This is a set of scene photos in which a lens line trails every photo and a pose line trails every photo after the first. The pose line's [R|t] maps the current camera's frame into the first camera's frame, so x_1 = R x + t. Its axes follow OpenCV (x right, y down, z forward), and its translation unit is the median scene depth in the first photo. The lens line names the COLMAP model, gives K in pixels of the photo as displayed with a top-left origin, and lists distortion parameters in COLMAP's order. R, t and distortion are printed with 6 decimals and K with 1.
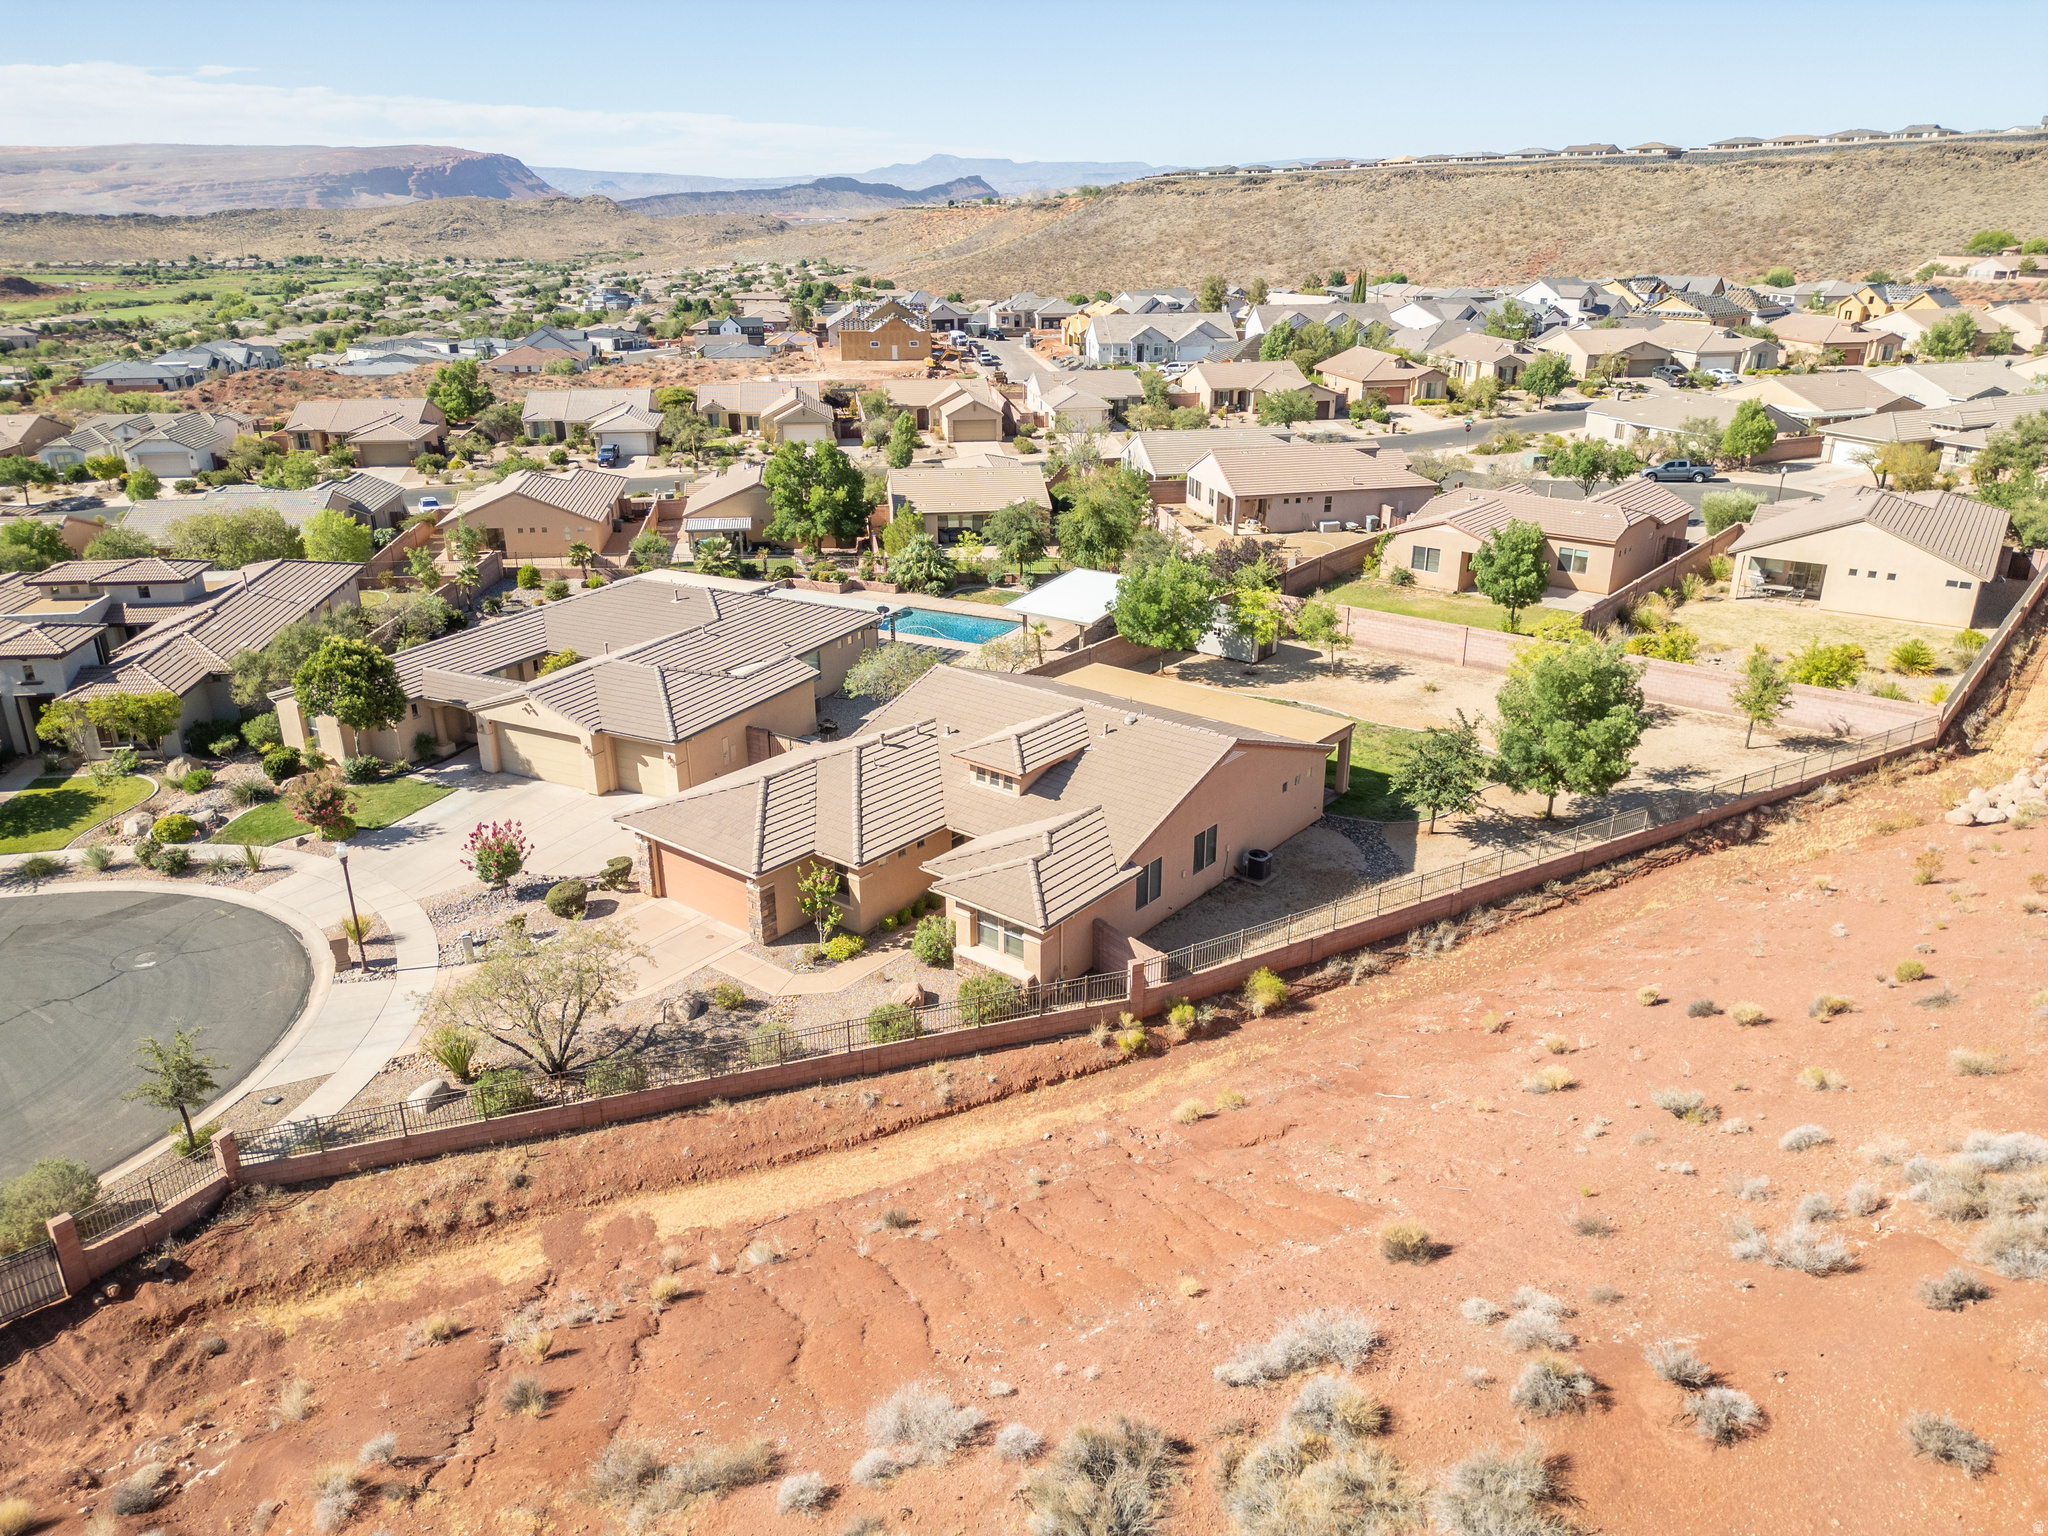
lens RADIAL K [[1433.2, 0, 1024.9], [0, 1433.2, 753.2], [0, 0, 1]] dist [0.072866, -0.066803]
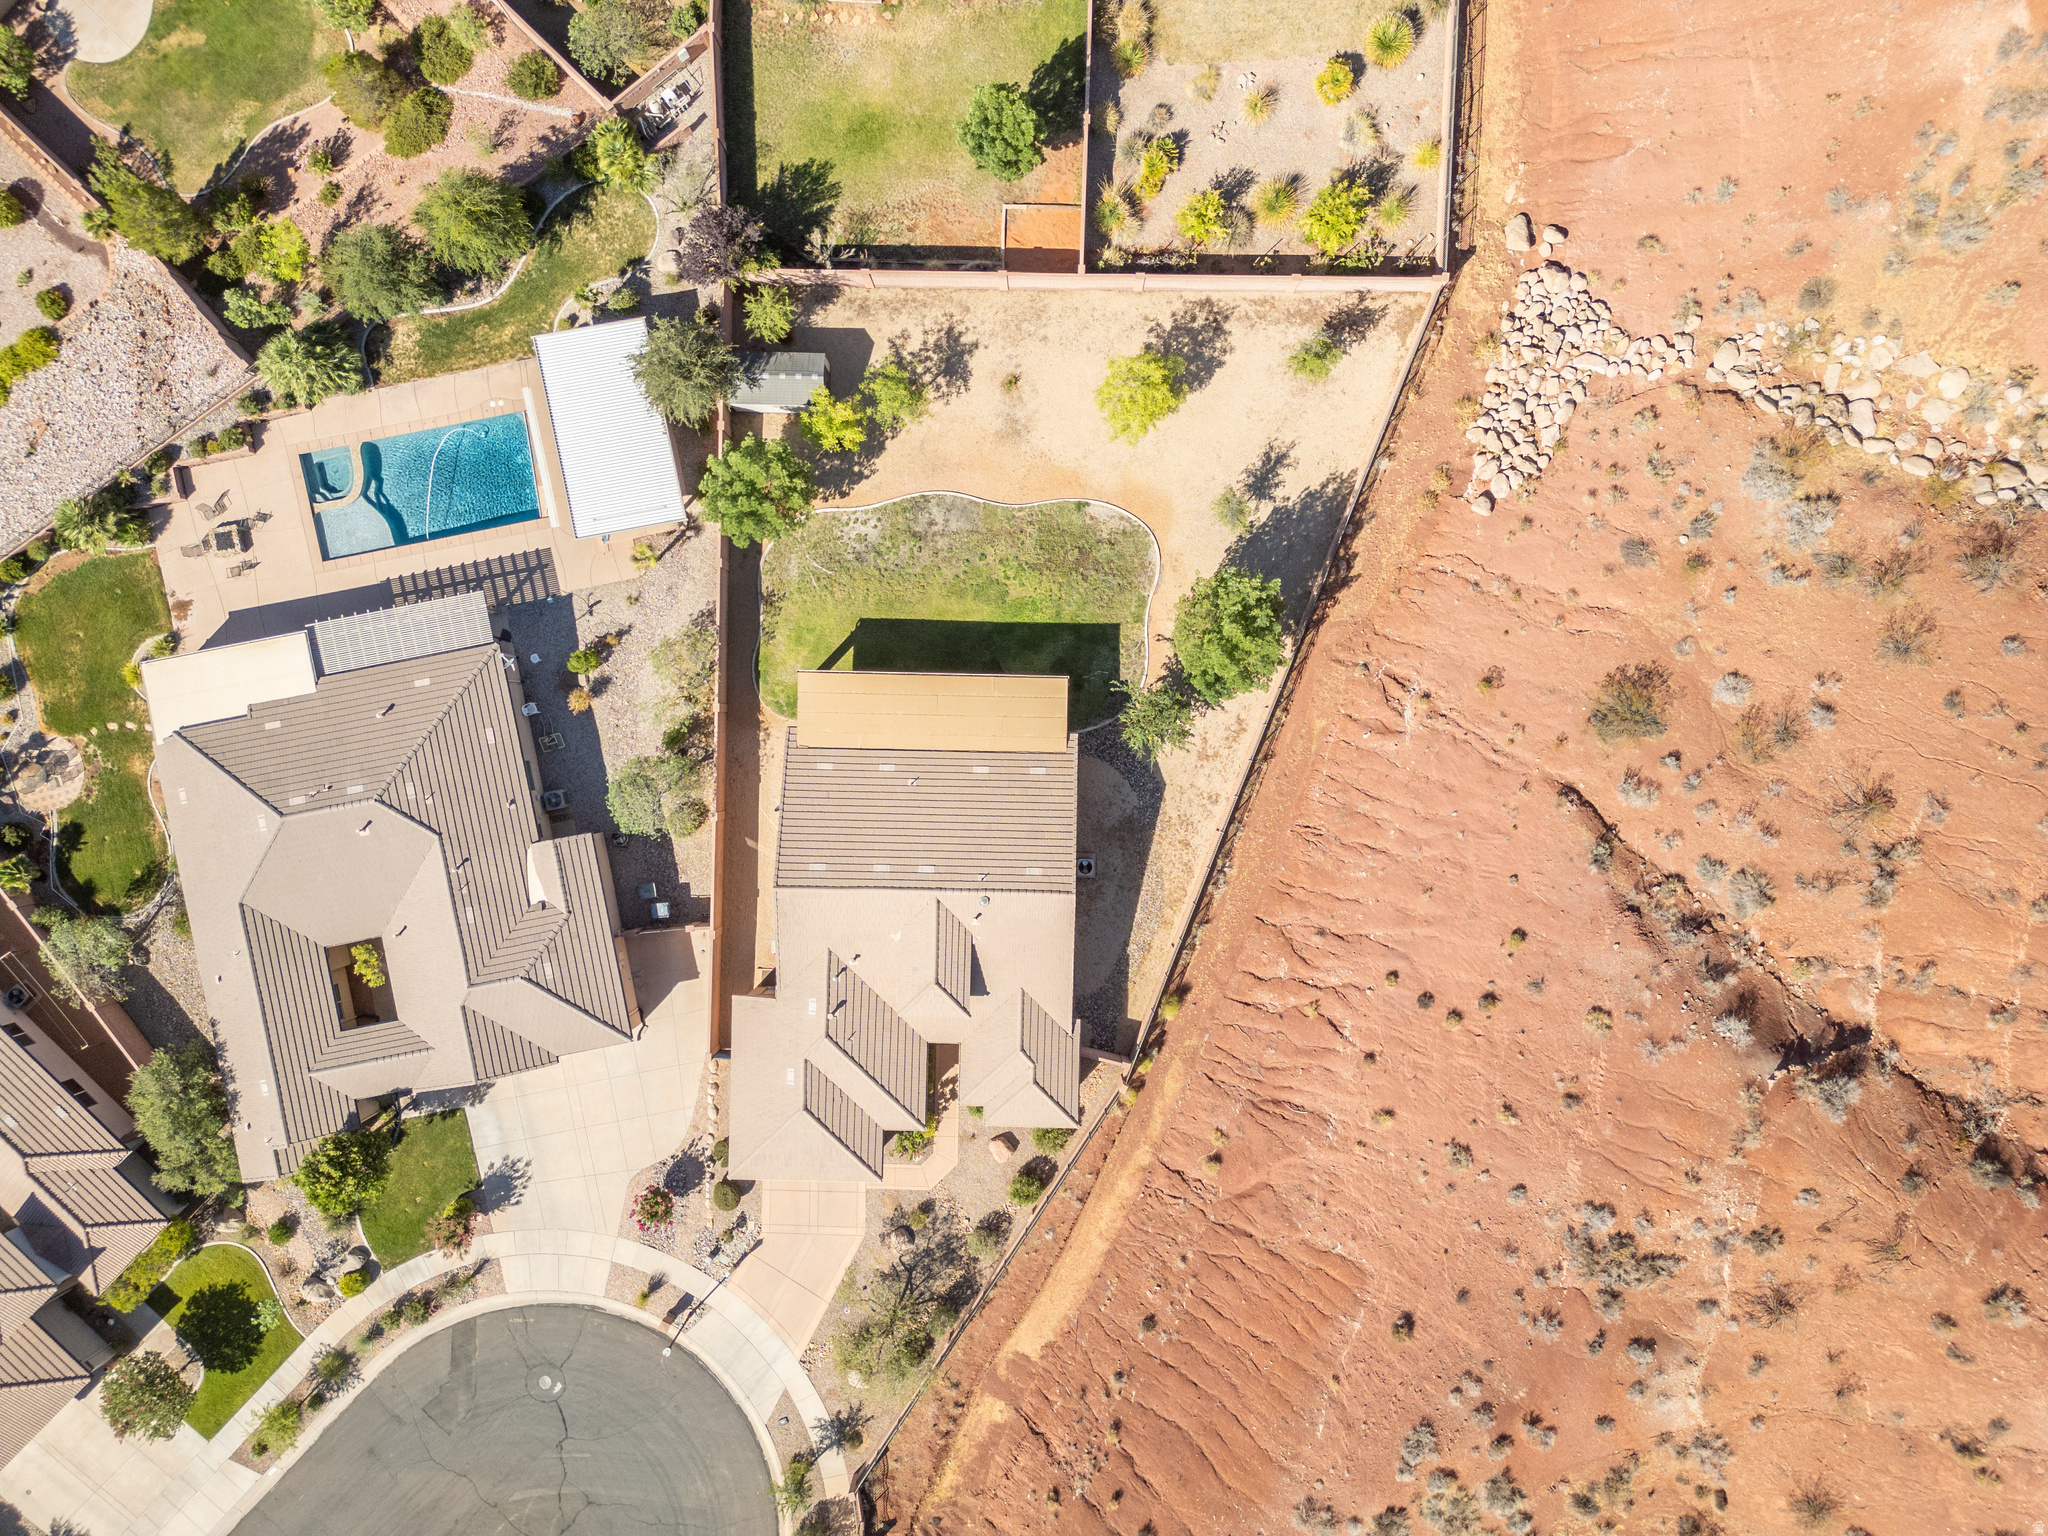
lens RADIAL K [[1424.9, 0, 1024.0], [0, 1424.9, 768.0], [0, 0, 1]] dist [0.070950, -0.063868]
pose [[0.791984, -0.610140, -0.022154, 0.097845], [0.231328, 0.266297, 0.935721, -0.593947], [-0.565021, -0.746201, 0.352045, 0.296726]]
